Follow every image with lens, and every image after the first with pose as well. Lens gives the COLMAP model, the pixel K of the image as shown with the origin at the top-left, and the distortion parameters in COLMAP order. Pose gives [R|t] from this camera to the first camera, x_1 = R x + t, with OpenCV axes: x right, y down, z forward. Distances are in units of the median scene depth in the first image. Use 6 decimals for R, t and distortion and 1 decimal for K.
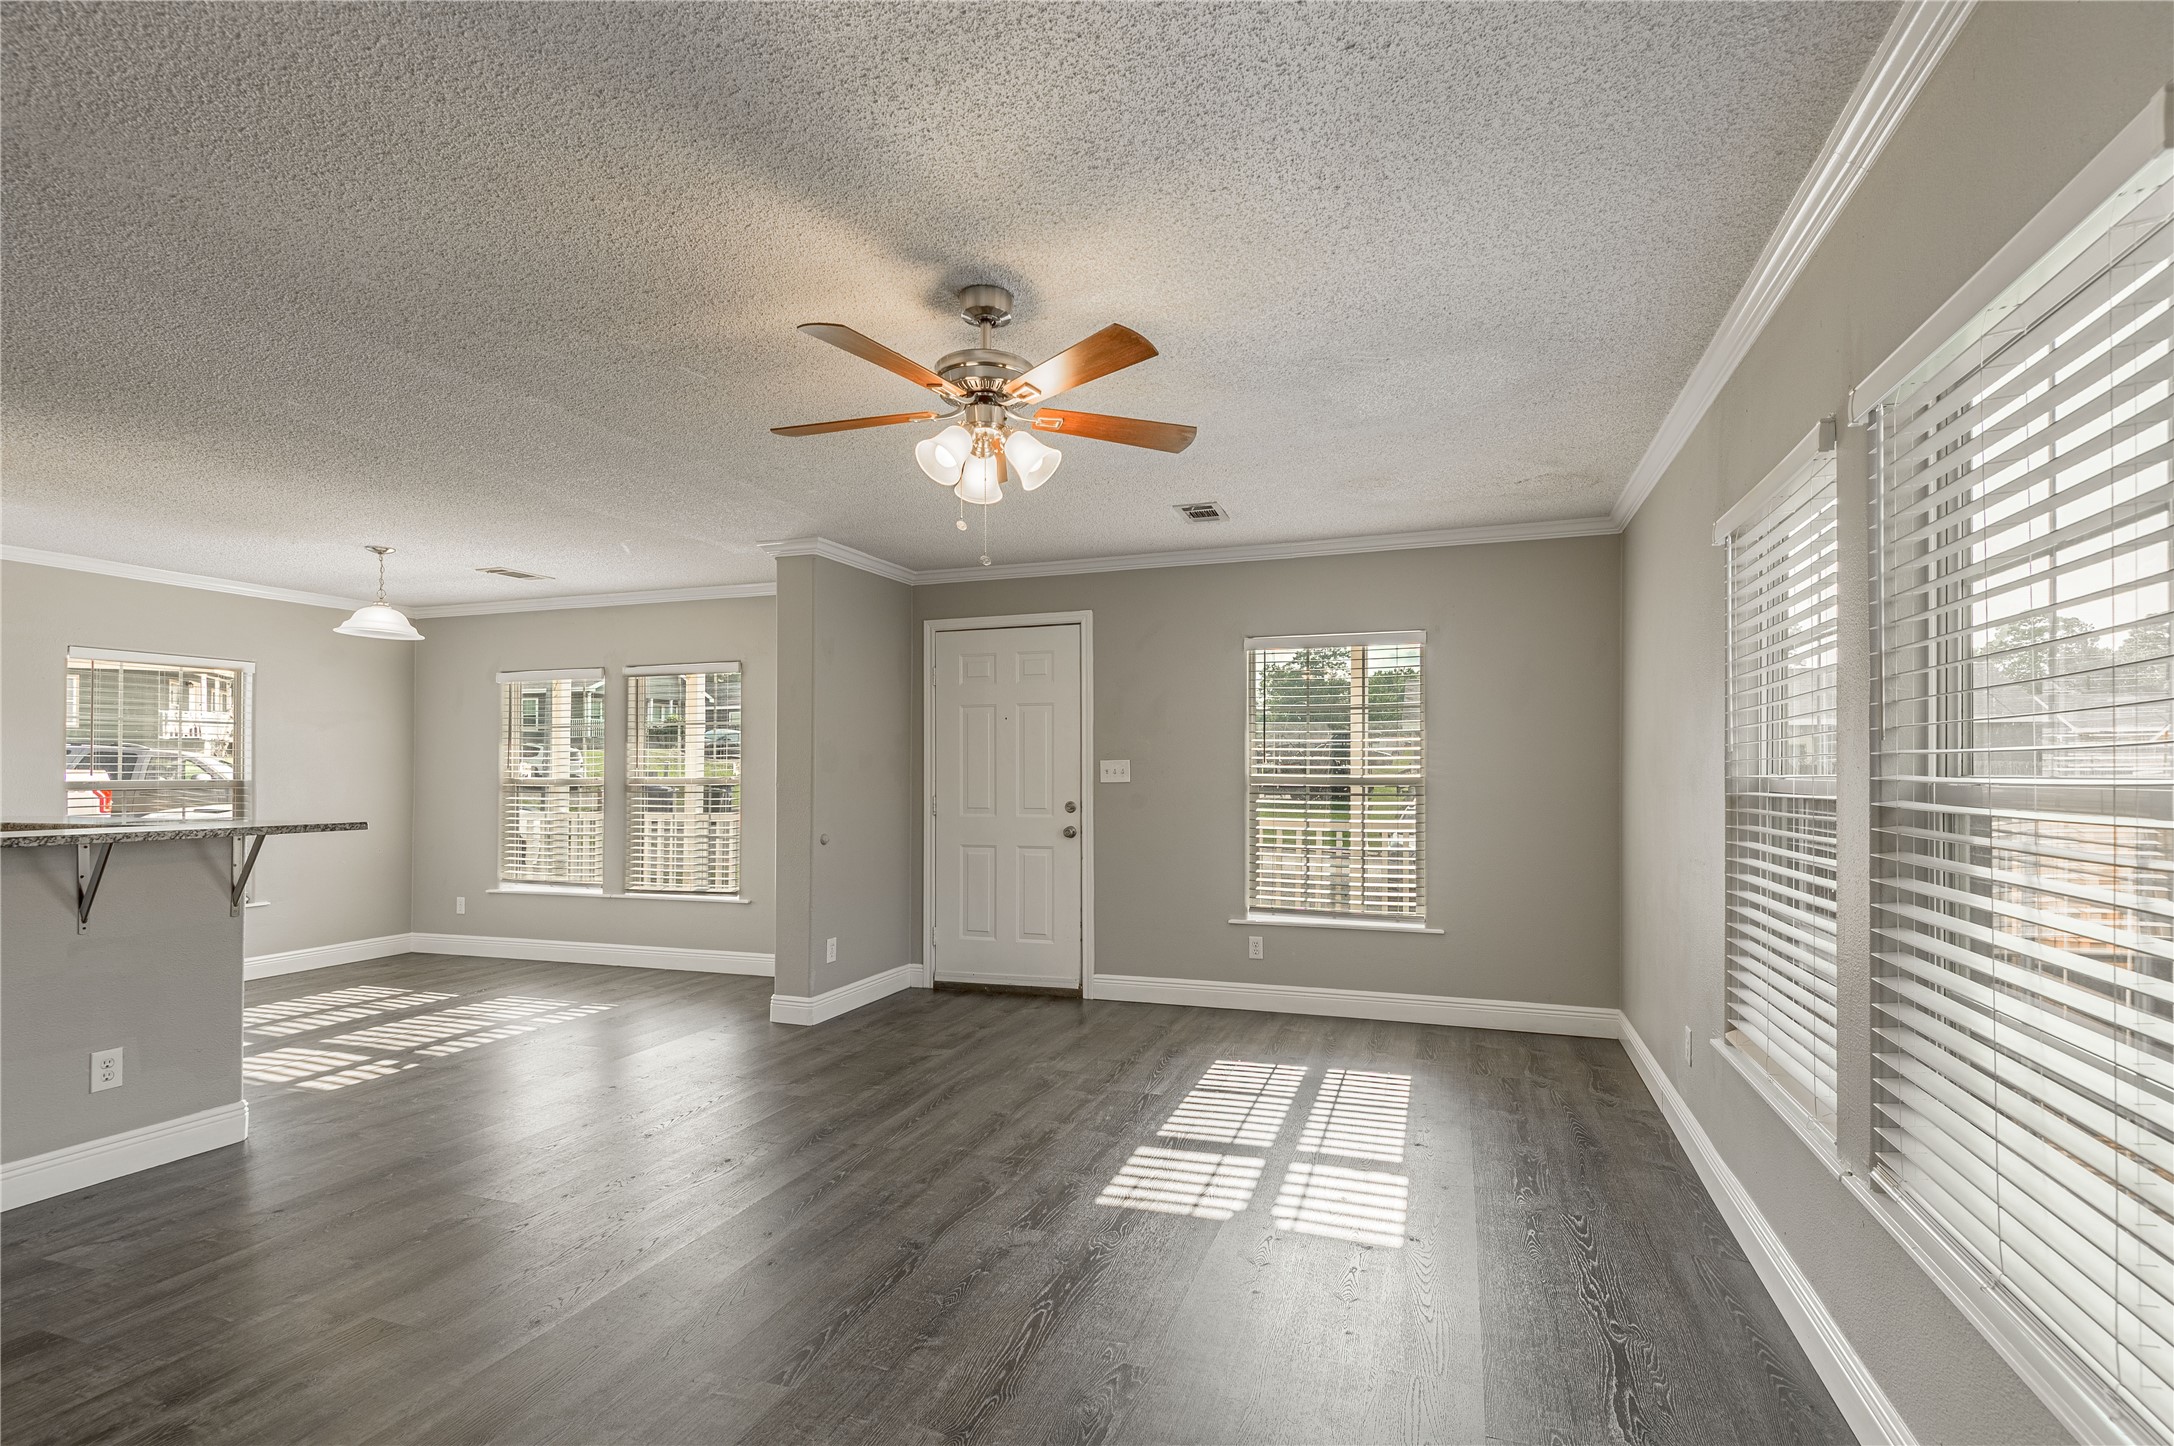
lens RADIAL K [[1016.5, 0, 1122.4], [0, 1016.5, 760.8], [0, 0, 1]] dist [0.025773, -0.016997]
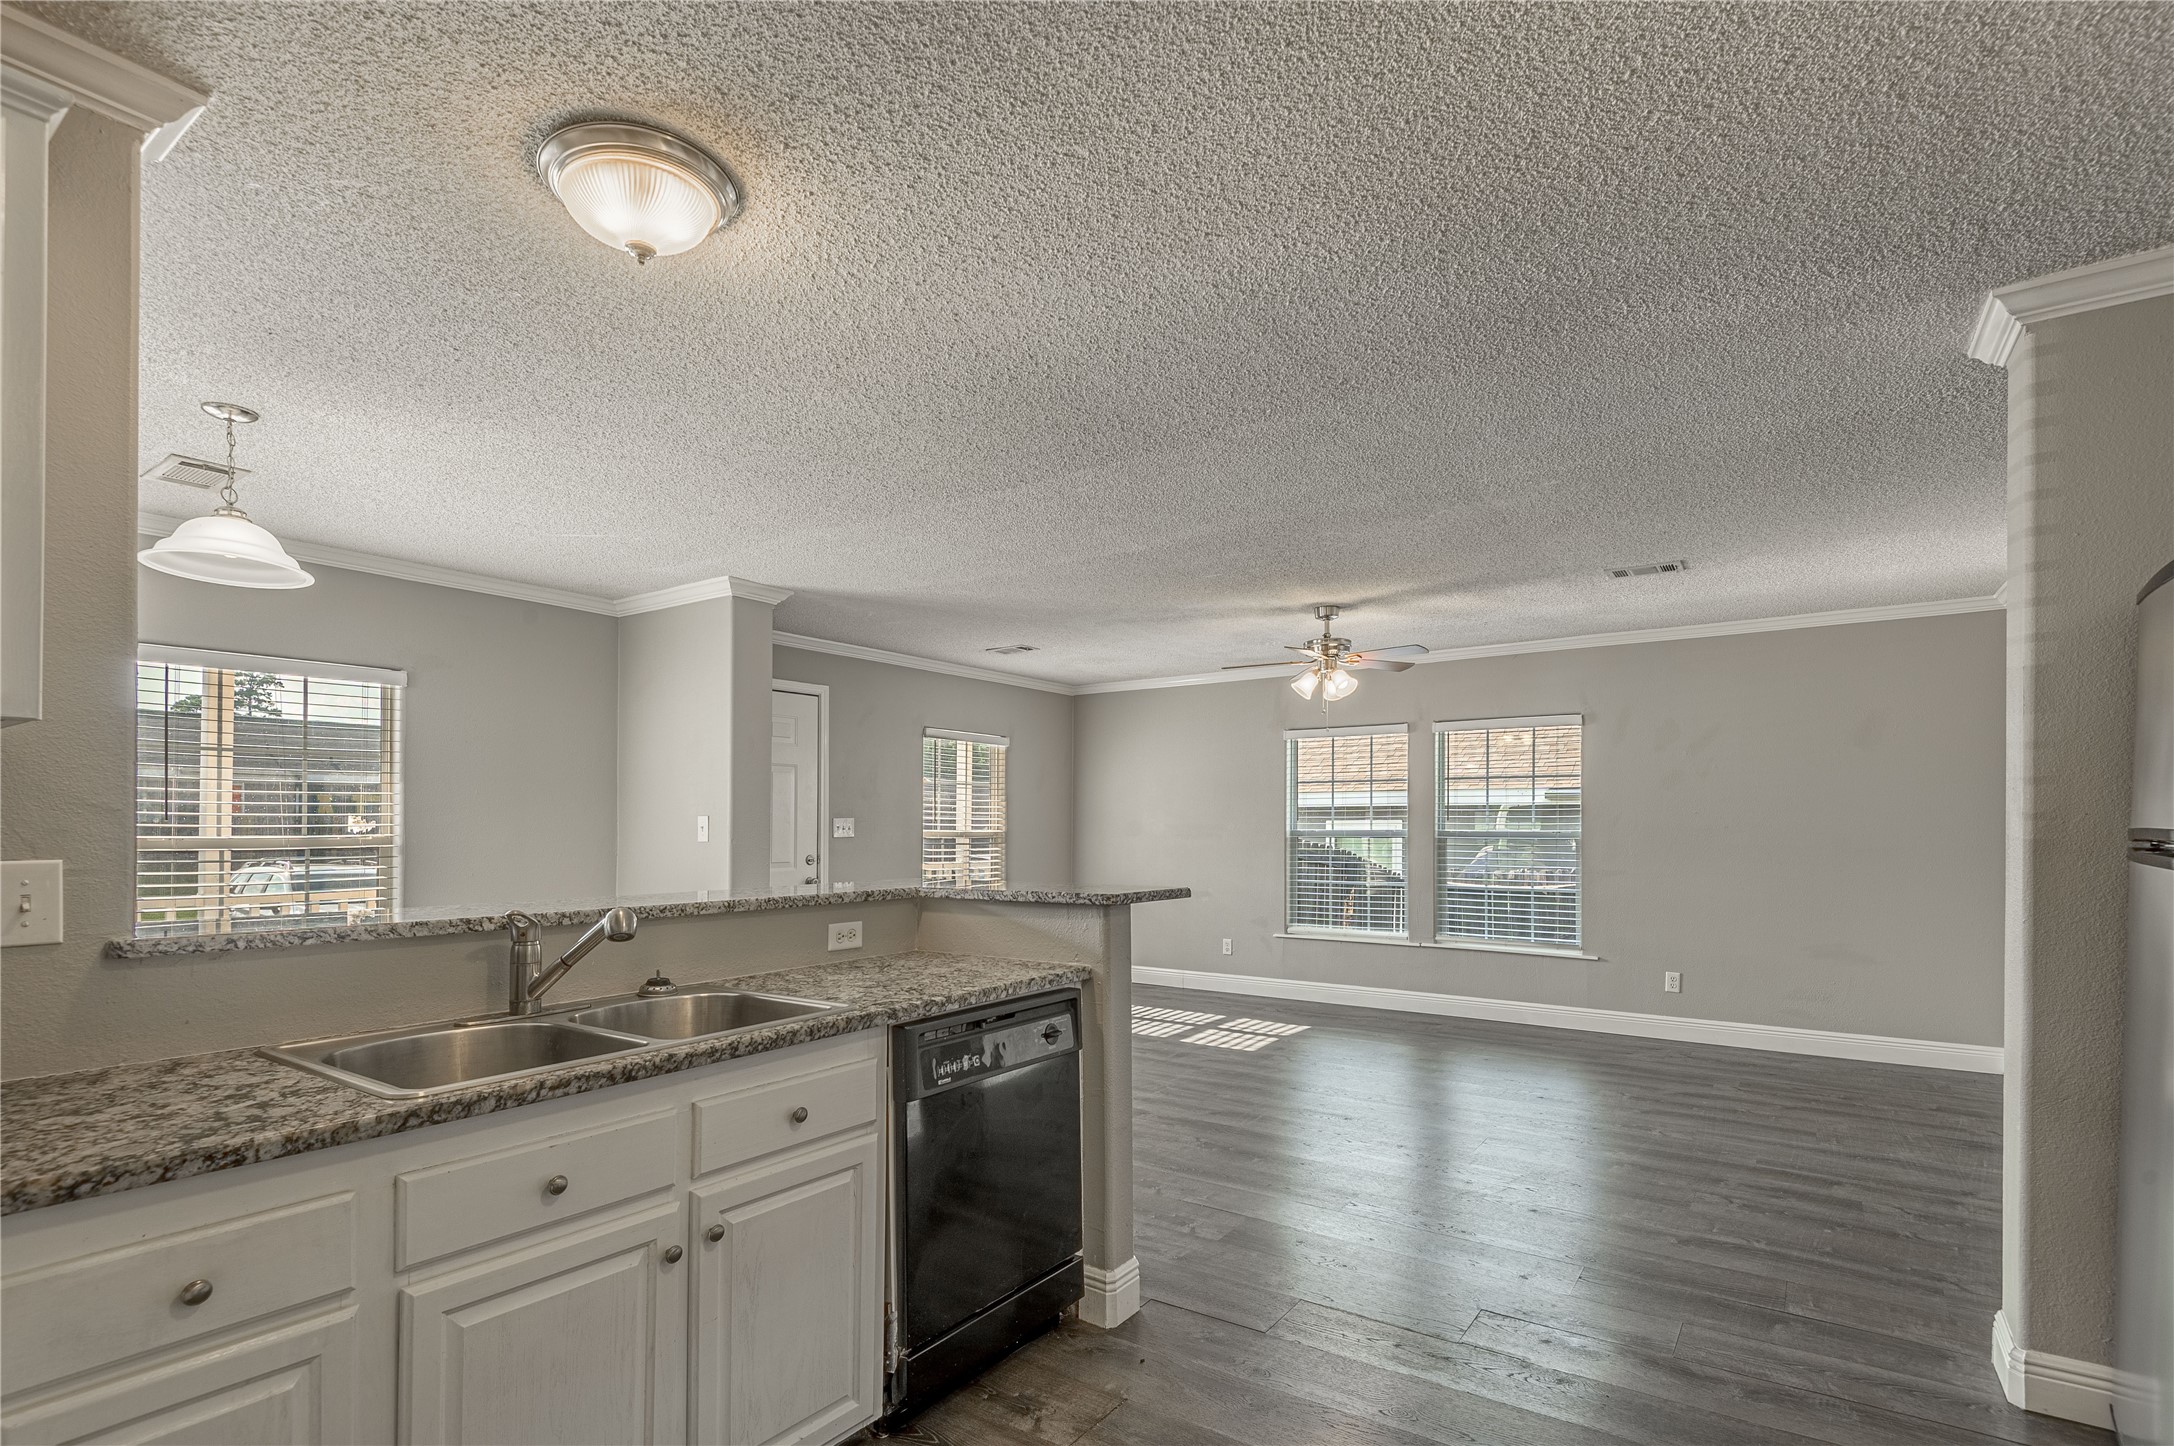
lens RADIAL K [[1016.5, 0, 1138.6], [0, 1016.5, 787.1], [0, 0, 1]] dist [0.025773, -0.016997]
pose [[0.261702, 0.038923, 0.964364, -1.089988], [-0.007306, 0.999238, -0.038348, 0.006392], [-0.965121, 0.002990, 0.261787, 0.387607]]
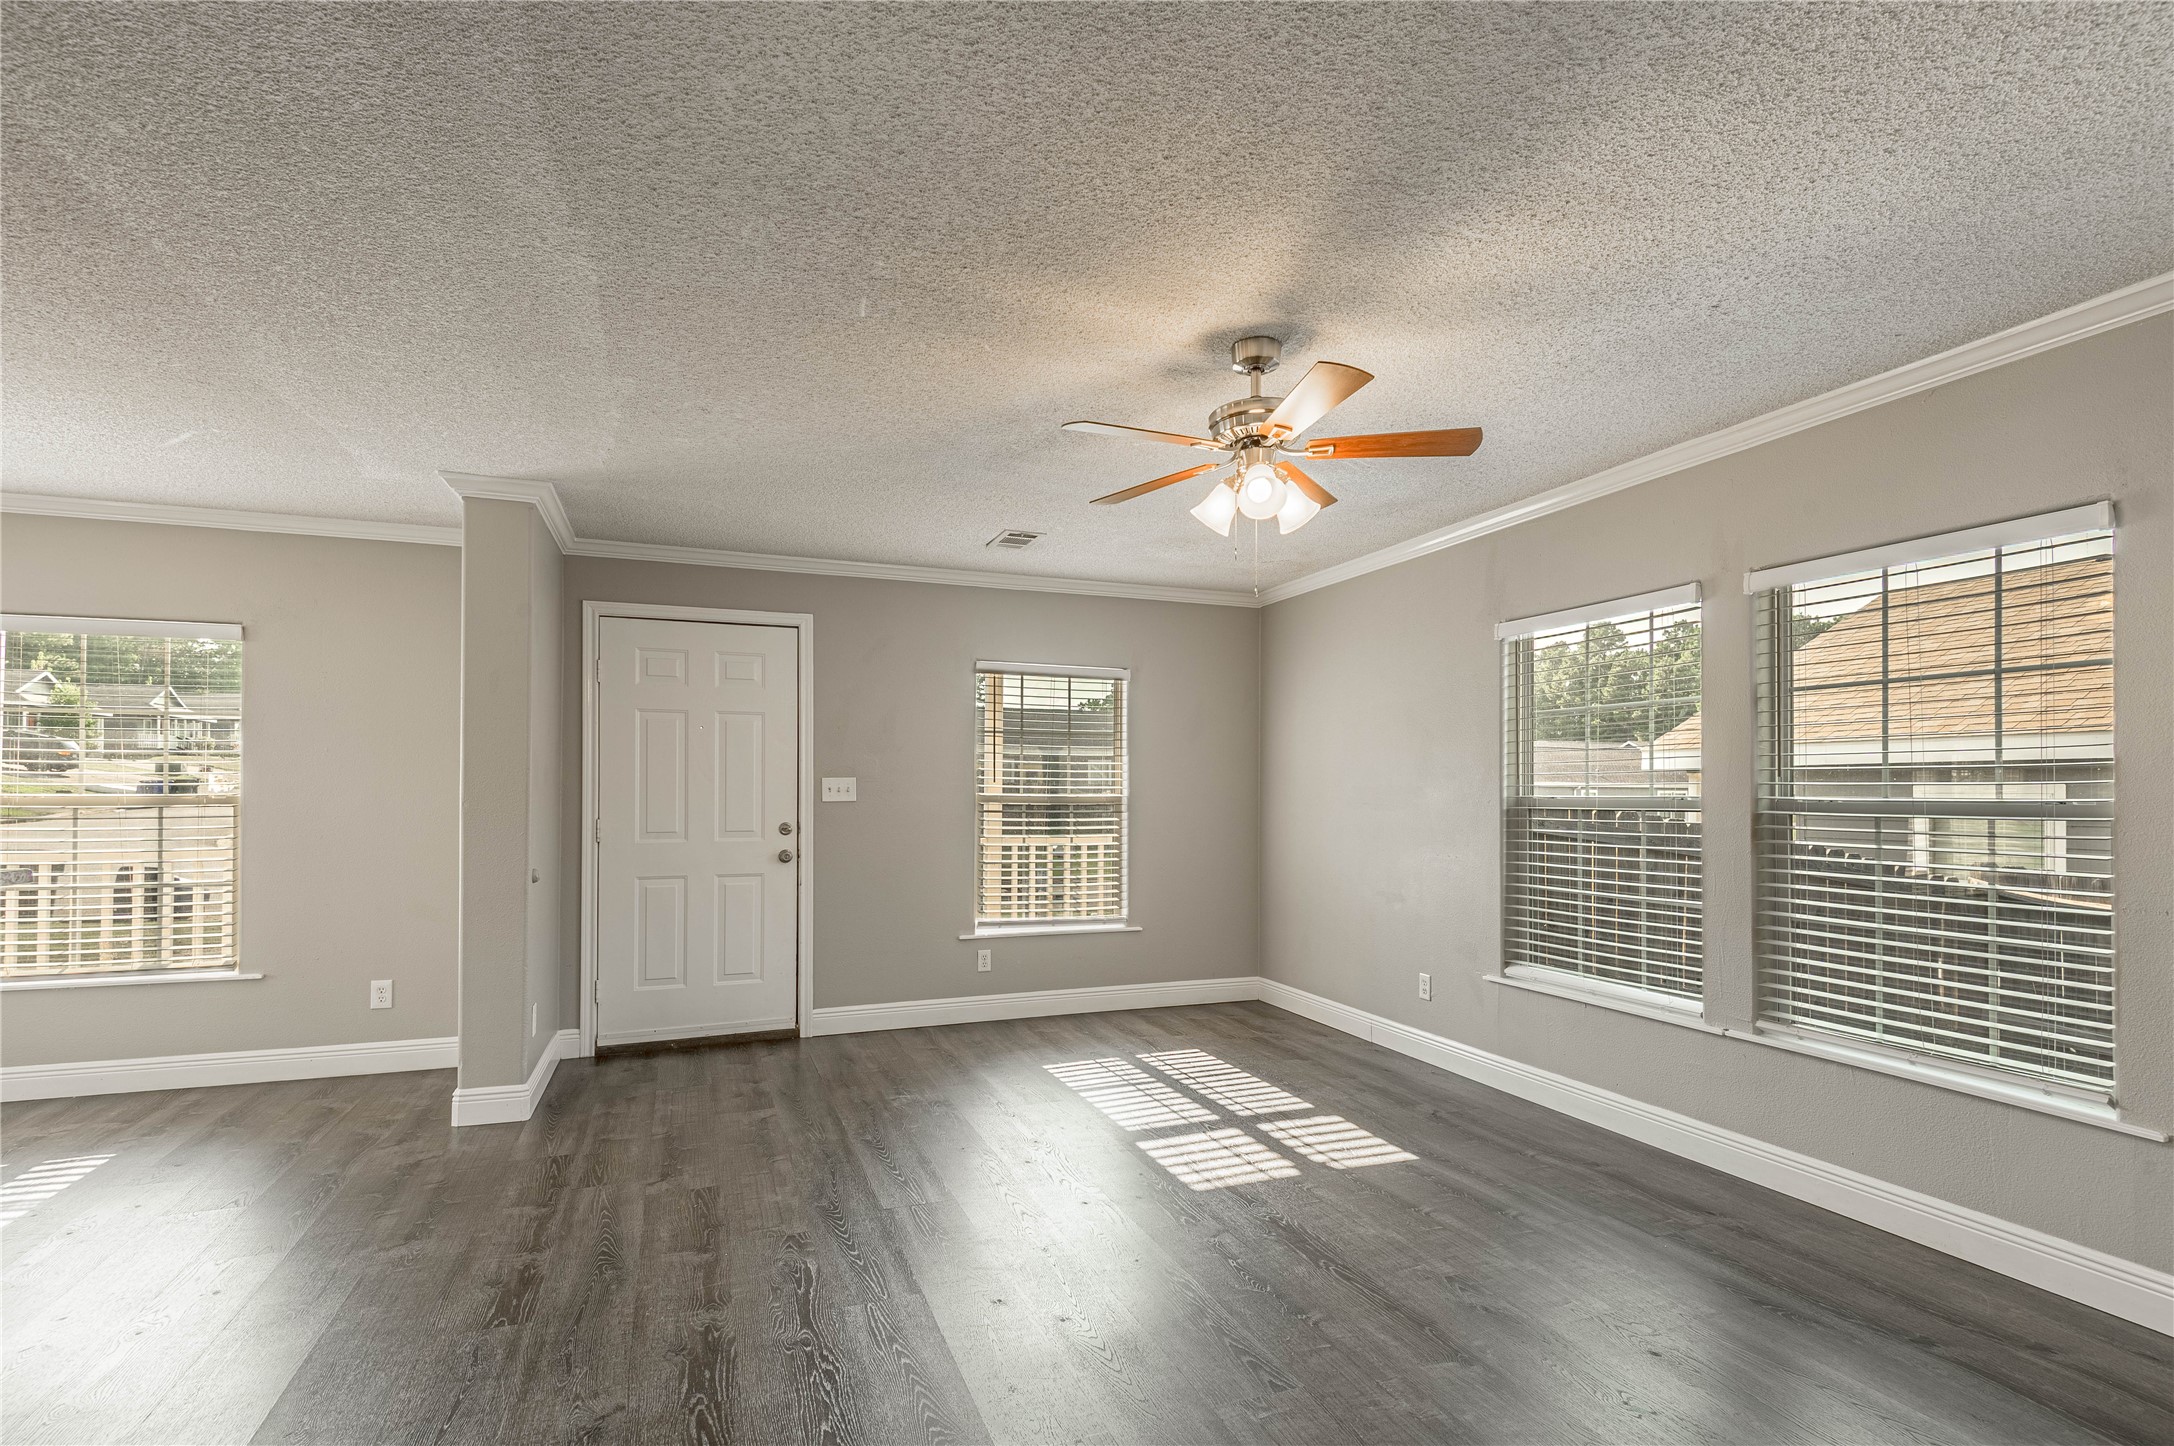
lens RADIAL K [[1016.5, 0, 1086.5], [0, 1016.5, 778.6], [0, 0, 1]] dist [0.025773, -0.016997]
pose [[0.767398, 0.011905, 0.641061, -0.453557], [-0.011612, 0.999922, -0.004669, 0.002105], [-0.641066, -0.003861, 0.767476, 0.139038]]
